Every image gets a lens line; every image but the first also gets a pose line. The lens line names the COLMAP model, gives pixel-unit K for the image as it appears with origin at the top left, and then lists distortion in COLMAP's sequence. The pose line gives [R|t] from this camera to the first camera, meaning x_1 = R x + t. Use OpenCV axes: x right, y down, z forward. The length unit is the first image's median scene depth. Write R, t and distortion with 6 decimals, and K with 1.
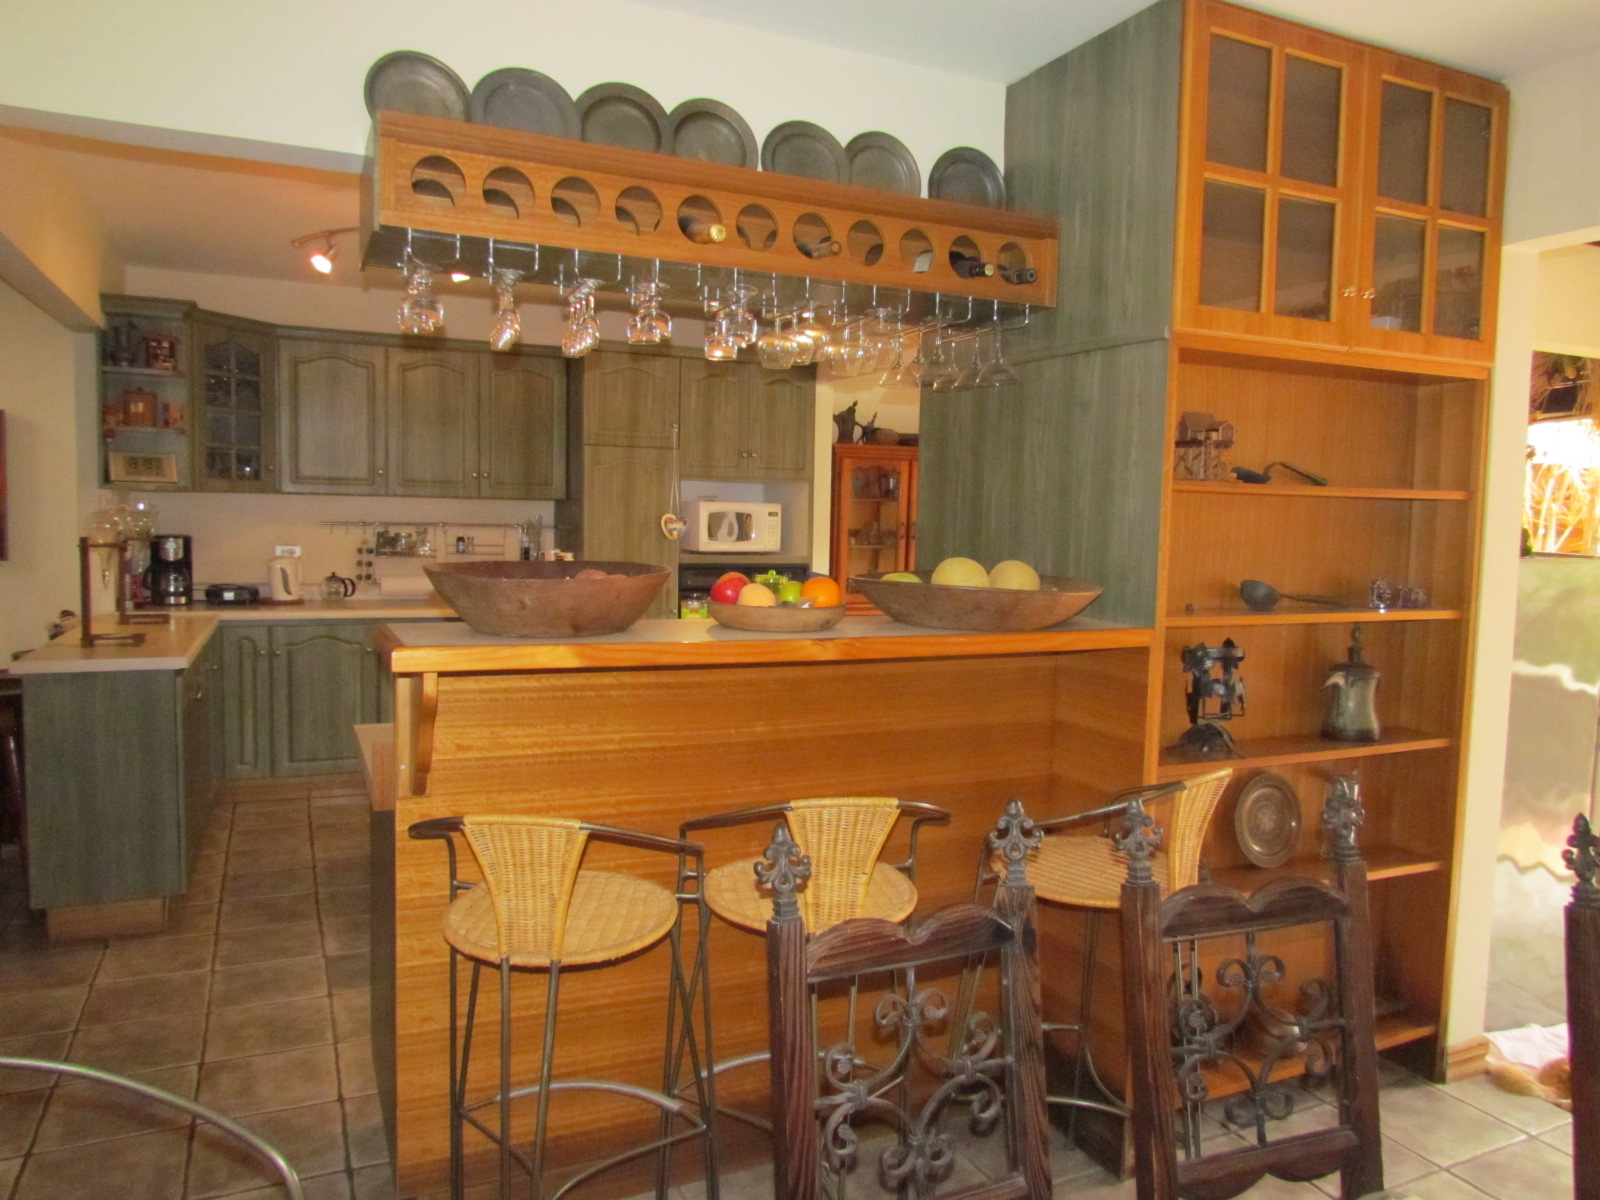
lens RADIAL K [[1134.2, 0, 791.4], [0, 1134.2, 597.4], [0, 0, 1]] dist [-0.001345, -0.001878]
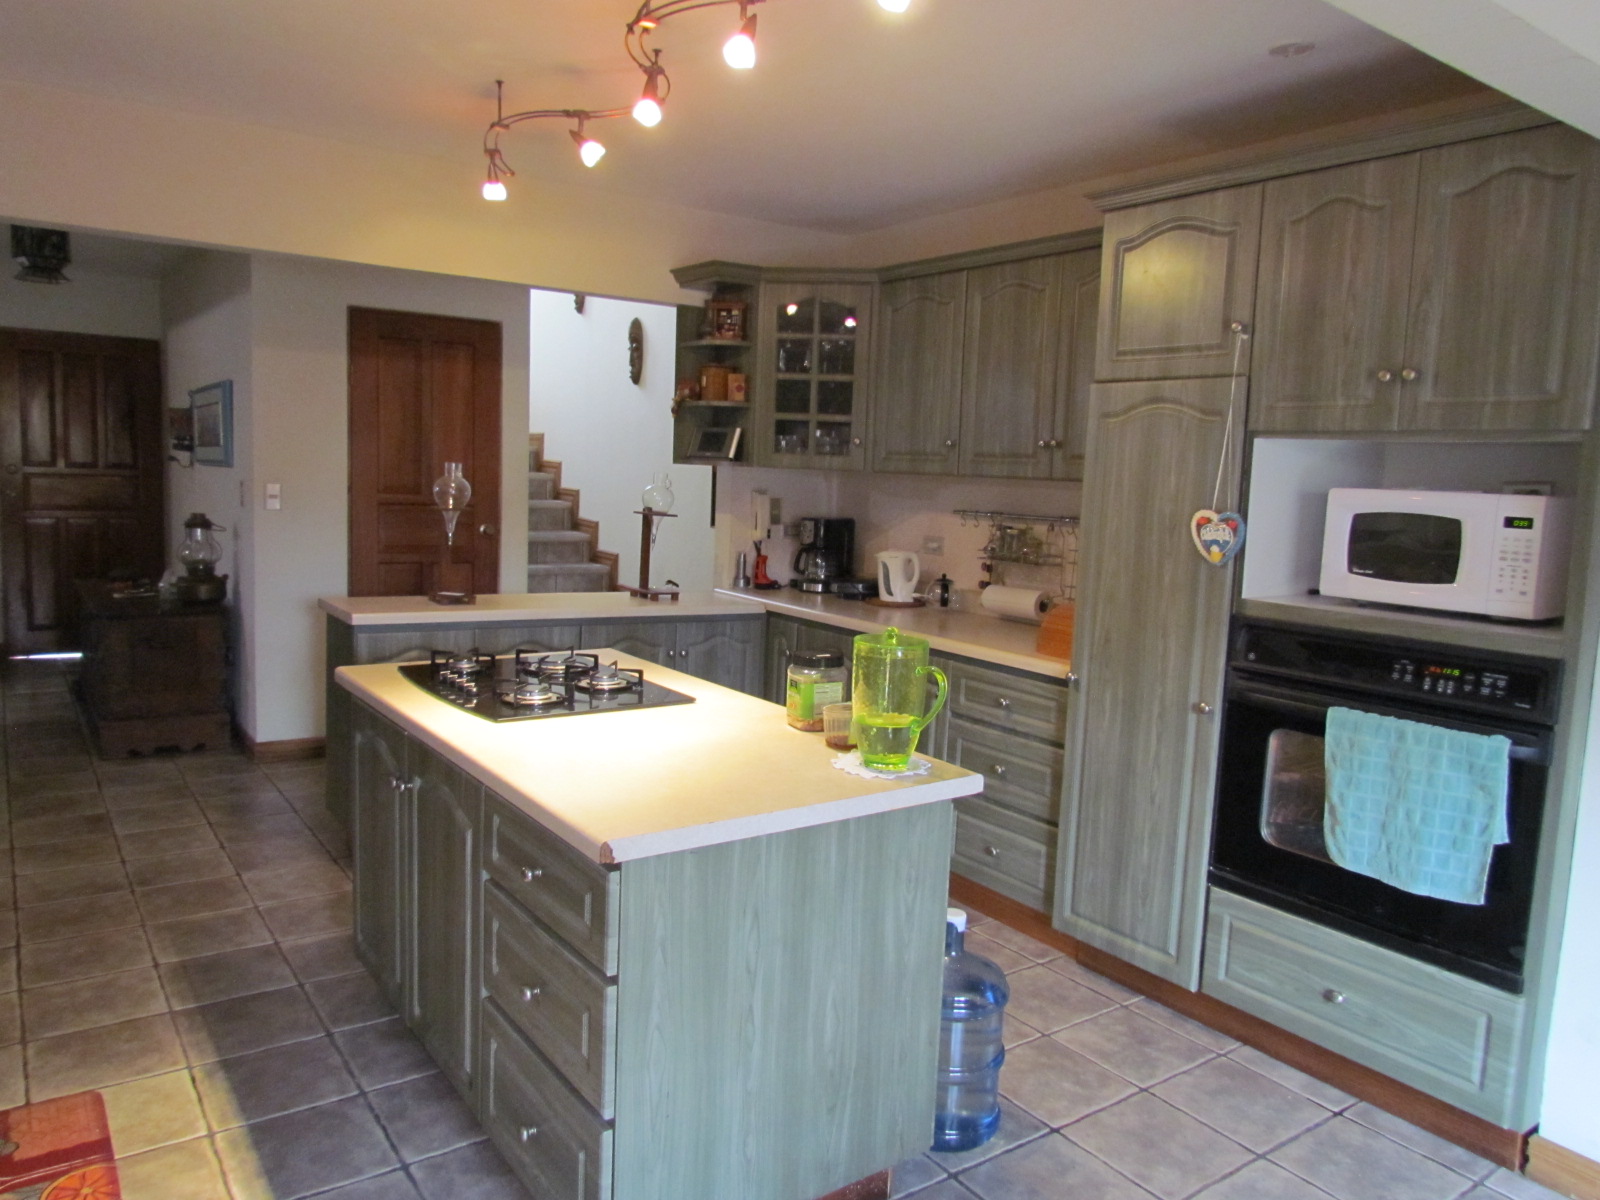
lens RADIAL K [[1134.2, 0, 791.4], [0, 1134.2, 597.4], [0, 0, 1]] dist [-0.001345, -0.001878]
pose [[0.186698, 0.094031, -0.977907, 0.339304], [-0.116166, 0.990539, 0.073068, -0.051025], [0.975525, 0.099958, 0.195855, 0.733129]]
